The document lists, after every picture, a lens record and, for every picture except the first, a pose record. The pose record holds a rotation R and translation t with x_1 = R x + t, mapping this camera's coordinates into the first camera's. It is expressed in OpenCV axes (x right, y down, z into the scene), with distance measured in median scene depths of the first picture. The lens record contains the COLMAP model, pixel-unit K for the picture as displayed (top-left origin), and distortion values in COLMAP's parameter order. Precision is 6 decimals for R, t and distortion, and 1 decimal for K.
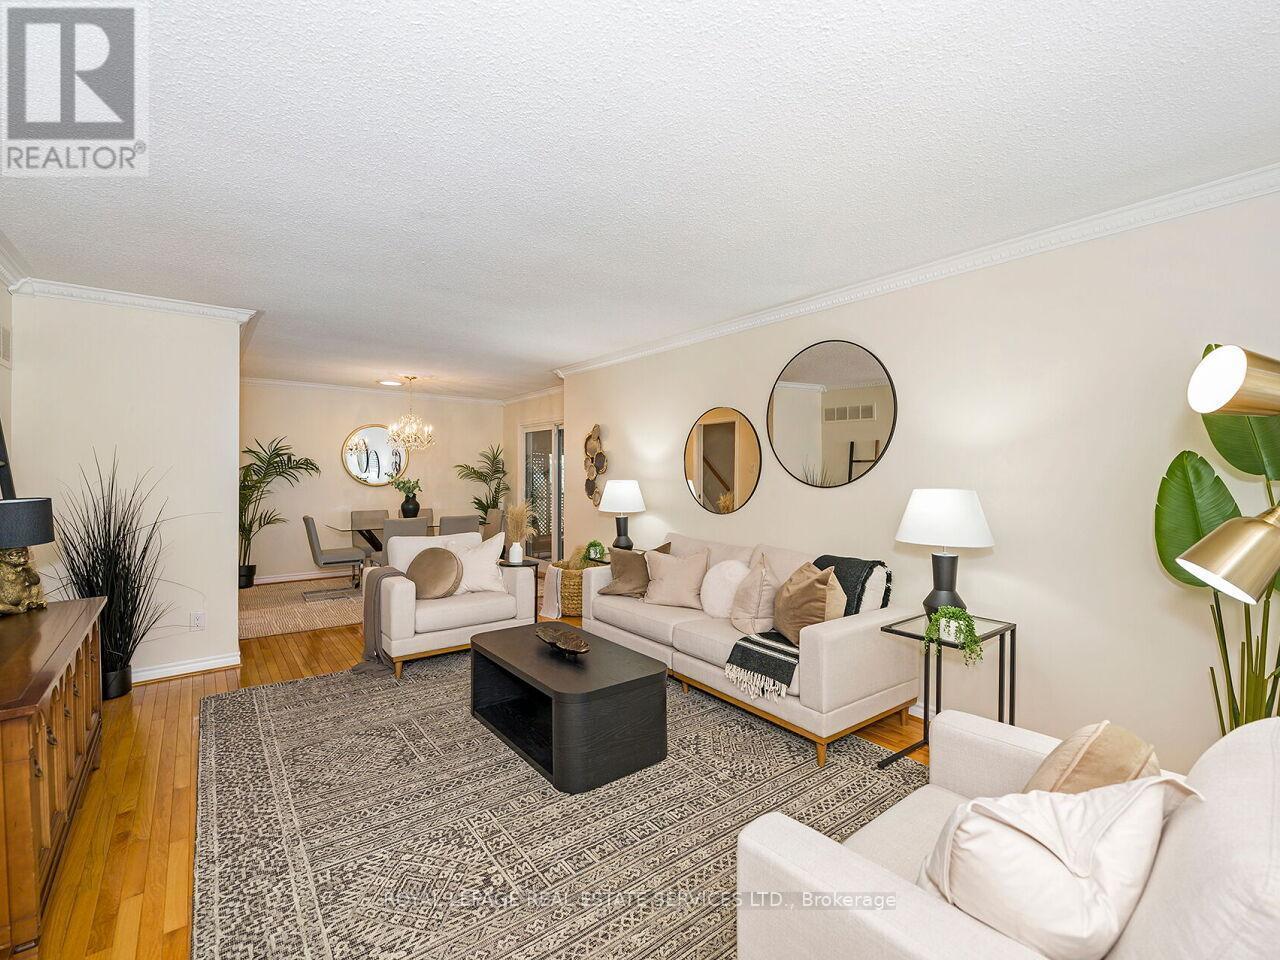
lens RADIAL K [[586.3, 0, 640.0], [0, 586.3, 480.0], [0, 0, 1]] dist [-0.002196, -0.000967]
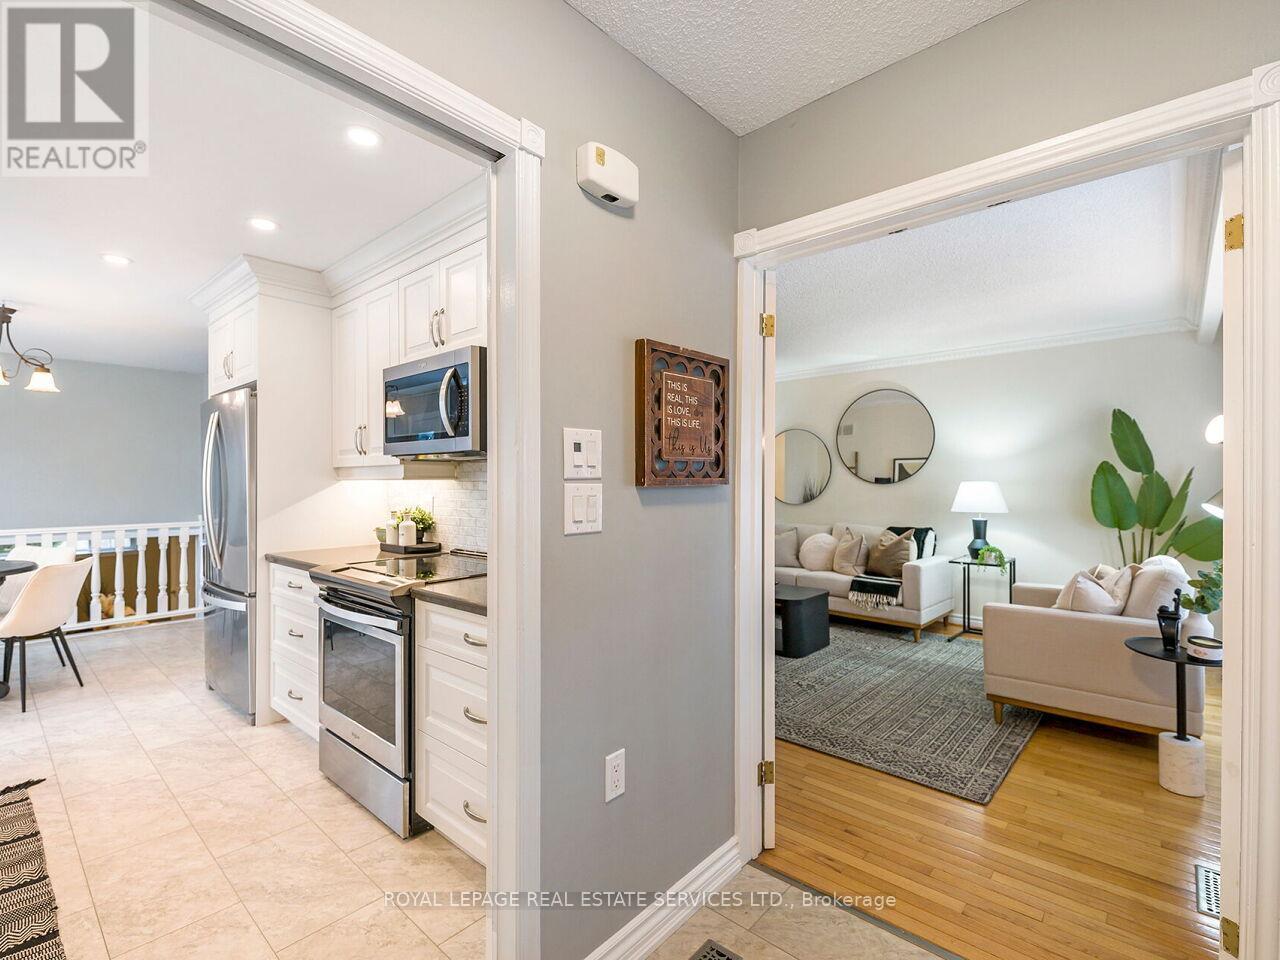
lens RADIAL K [[586.3, 0, 640.0], [0, 586.3, 480.0], [0, 0, 1]] dist [-0.002196, -0.000967]
pose [[0.990275, -0.013818, 0.138434, -0.699970], [0.015227, 0.999842, -0.009124, 0.008234], [-0.138286, 0.011143, 0.990330, -0.581263]]
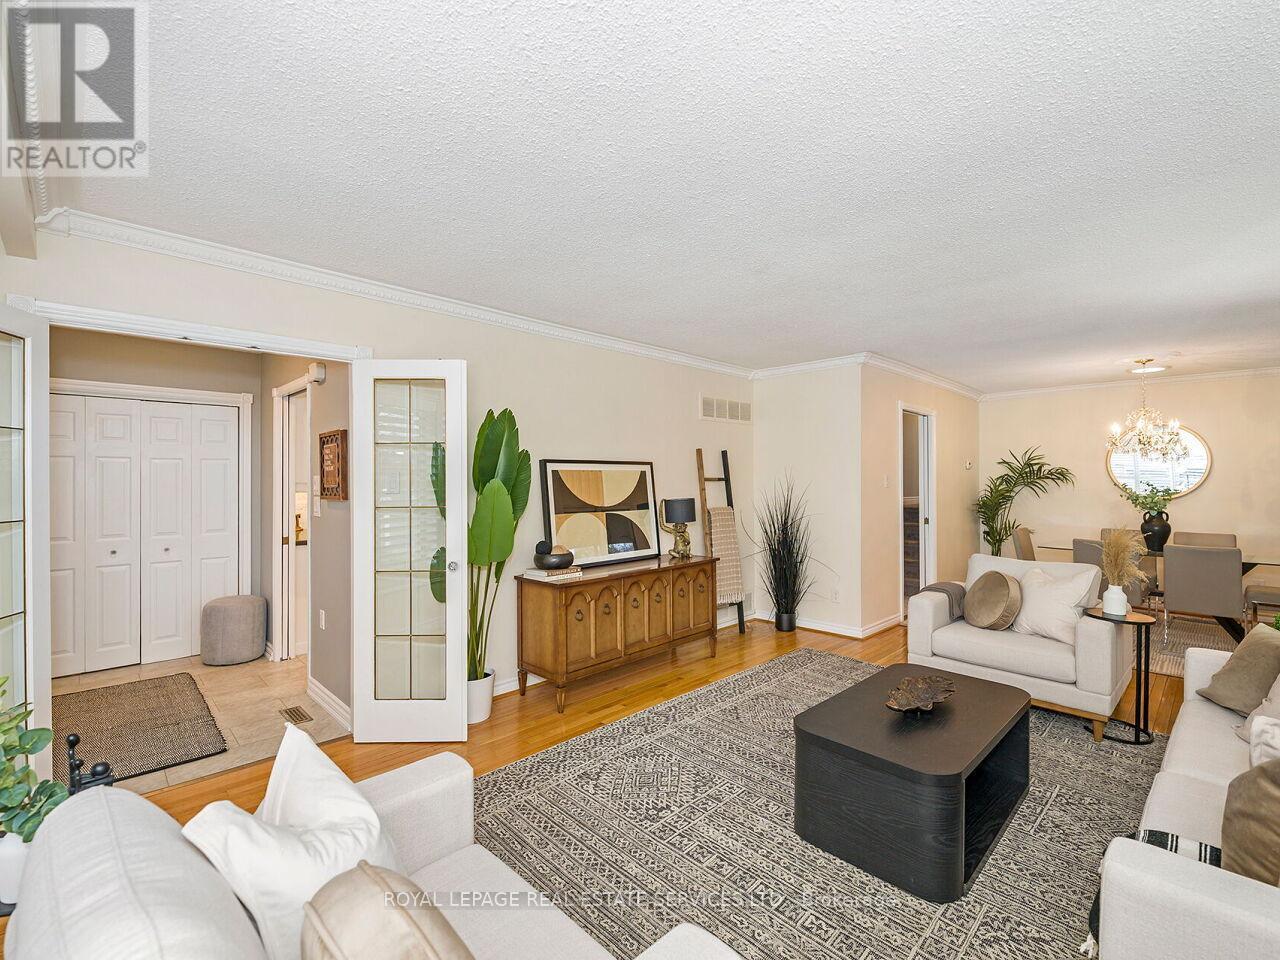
lens RADIAL K [[586.3, 0, 640.0], [0, 586.3, 480.0], [0, 0, 1]] dist [-0.002196, -0.000967]
pose [[0.073269, -0.000458, -0.997312, 0.667170], [-0.012120, 0.999926, -0.001349, -0.017268], [0.997239, 0.012186, 0.073258, 0.565810]]
